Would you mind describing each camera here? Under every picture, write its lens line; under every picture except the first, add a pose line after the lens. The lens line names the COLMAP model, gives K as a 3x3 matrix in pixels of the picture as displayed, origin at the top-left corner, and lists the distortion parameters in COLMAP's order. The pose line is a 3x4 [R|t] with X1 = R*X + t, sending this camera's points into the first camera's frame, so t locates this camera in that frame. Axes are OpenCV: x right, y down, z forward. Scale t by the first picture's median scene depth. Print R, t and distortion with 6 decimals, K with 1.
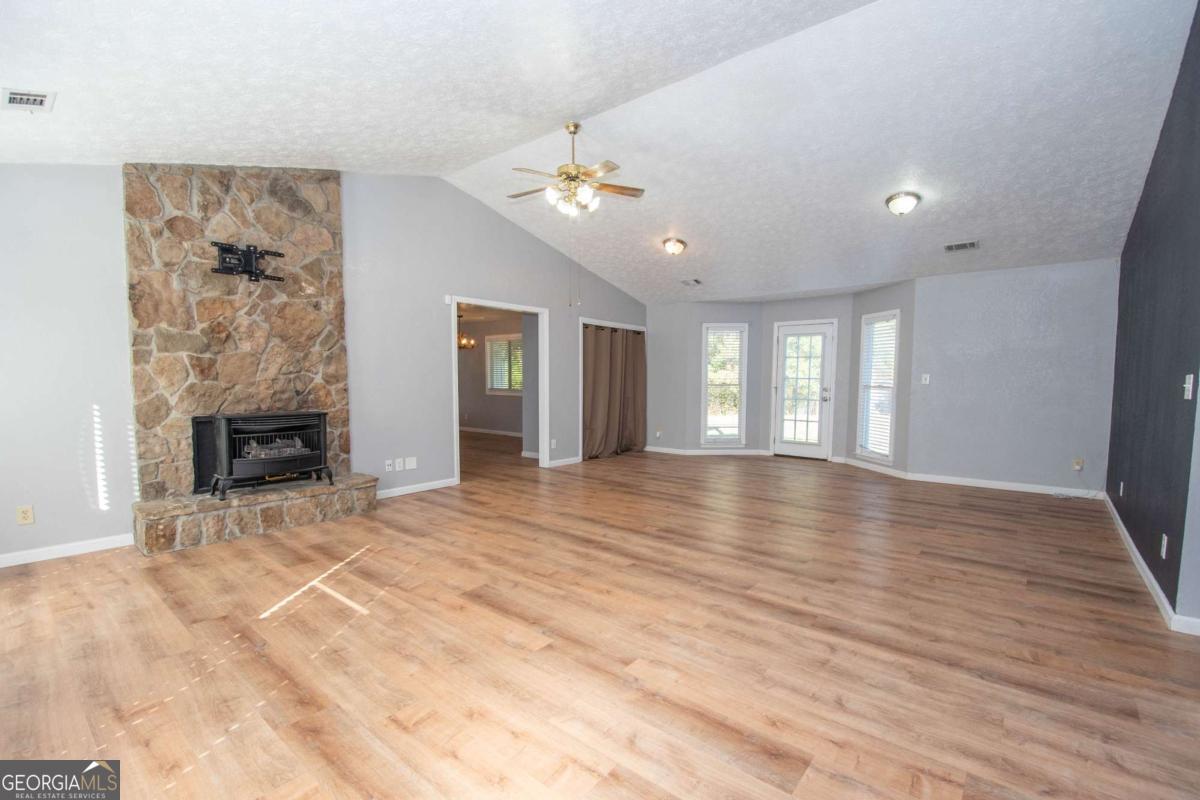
lens RADIAL K [[518.8, 0, 602.1], [0, 518.8, 406.3], [0, 0, 1]] dist [0.003498, -0.001140]
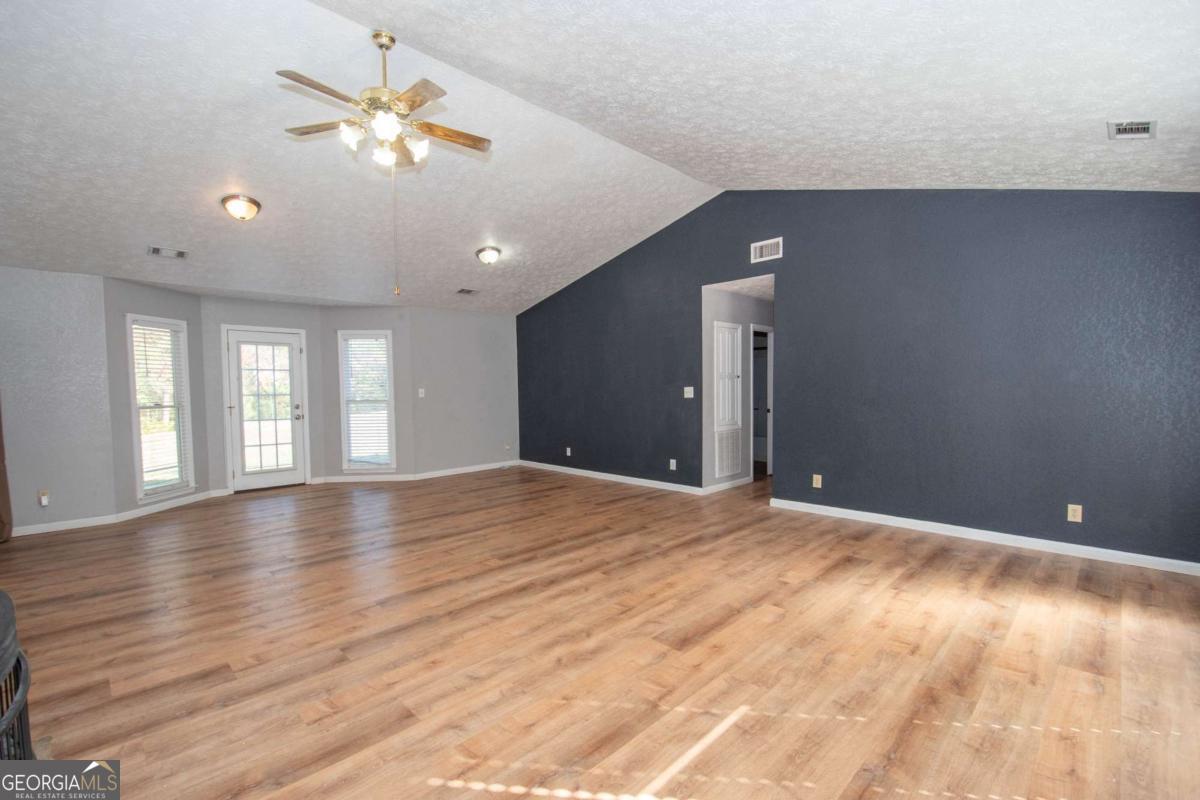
lens RADIAL K [[518.8, 0, 601.8], [0, 518.8, 404.3], [0, 0, 1]] dist [0.003498, -0.001140]
pose [[0.103684, -0.039413, 0.993829, -1.009620], [0.068039, 0.997155, 0.032447, -0.071500], [-0.992280, 0.064255, 0.106071, 0.912681]]
